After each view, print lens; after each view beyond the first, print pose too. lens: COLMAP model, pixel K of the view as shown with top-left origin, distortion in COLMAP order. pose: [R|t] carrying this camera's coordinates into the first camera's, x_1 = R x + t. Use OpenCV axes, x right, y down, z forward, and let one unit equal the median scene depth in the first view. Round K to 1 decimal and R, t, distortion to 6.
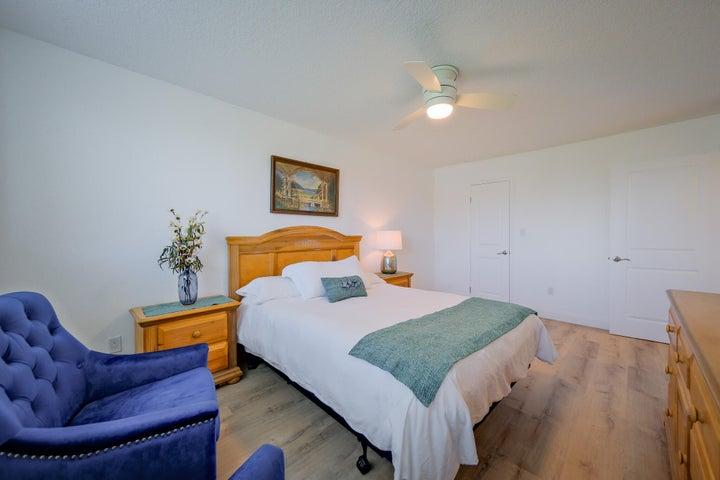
lens RADIAL K [[269.7, 0, 361.2], [0, 269.7, 240.9], [0, 0, 1]] dist [0.001068, 0.000462]
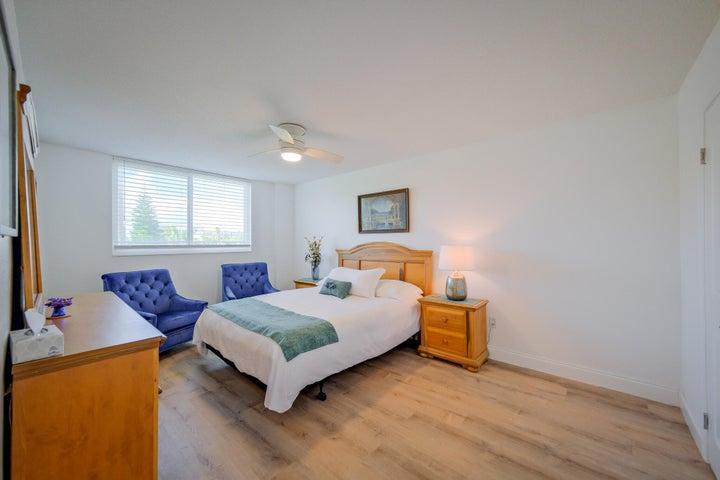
lens RADIAL K [[269.7, 0, 361.2], [0, 269.7, 240.9], [0, 0, 1]] dist [0.001068, 0.000462]
pose [[0.083182, -0.004566, -0.996524, 1.012777], [-0.022942, 0.999716, -0.006495, -0.046547], [0.996270, 0.023402, 0.083053, 0.771403]]
